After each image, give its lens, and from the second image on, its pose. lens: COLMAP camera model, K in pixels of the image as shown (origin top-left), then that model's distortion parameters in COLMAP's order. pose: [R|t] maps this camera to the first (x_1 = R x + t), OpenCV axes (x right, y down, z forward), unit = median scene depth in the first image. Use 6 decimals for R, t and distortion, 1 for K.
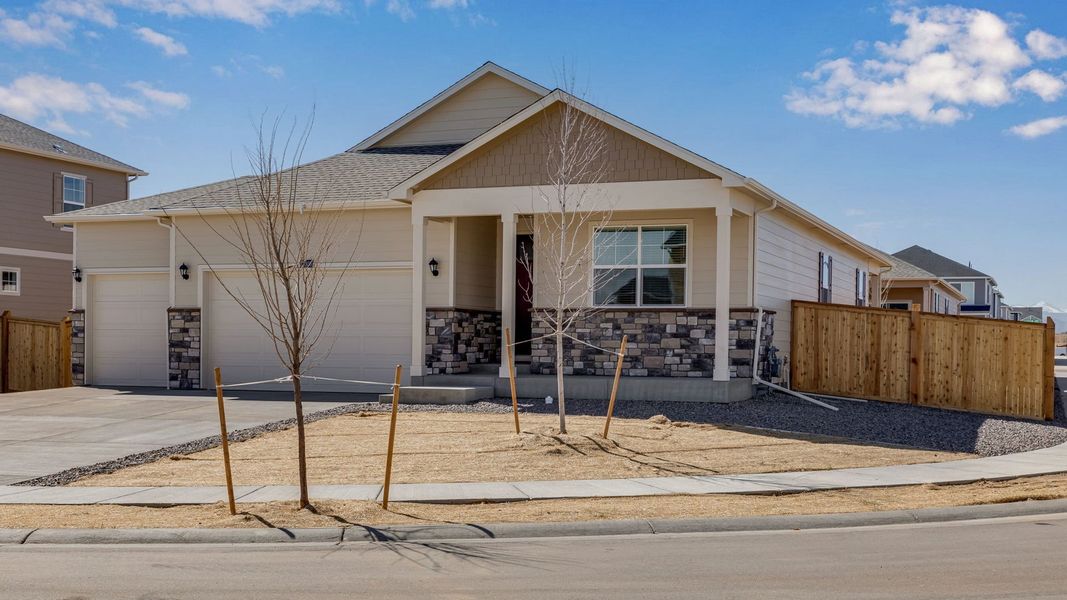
lens RADIAL K [[477.7, 0, 555.6], [0, 477.7, 300.5], [0, 0, 1]] dist [-0.000181, -0.000109]
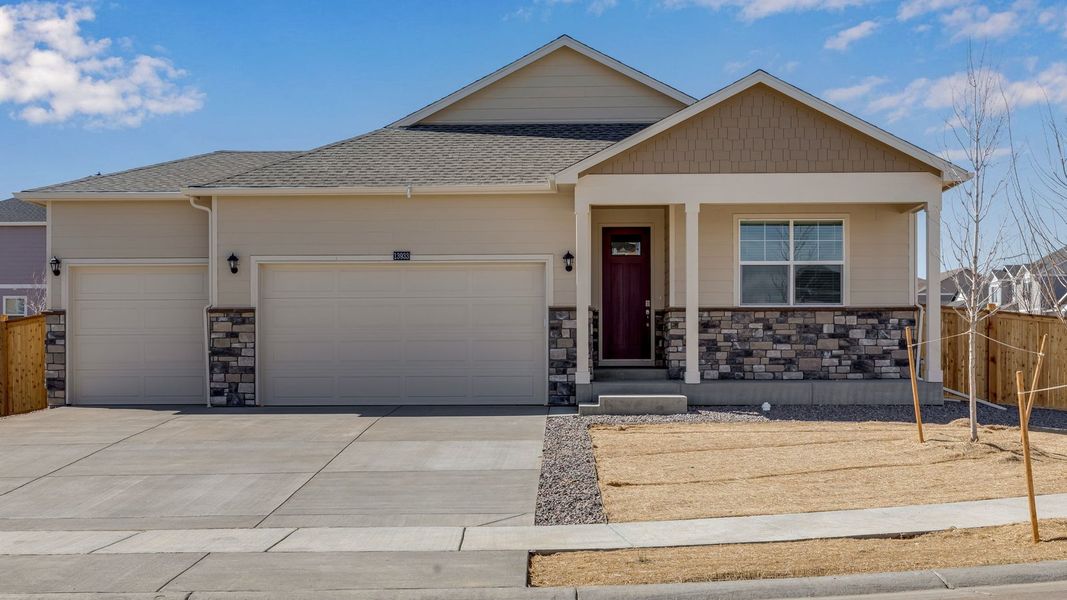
lens RADIAL K [[519.1, 0, 533.5], [0, 519.1, 300.0], [0, 0, 1]] dist [0.001159, -0.000118]
pose [[0.991456, 0.000961, 0.130440, -0.451972], [-0.000783, 0.999999, -0.001418, 0.003493], [-0.130441, 0.001304, 0.991455, 0.050165]]
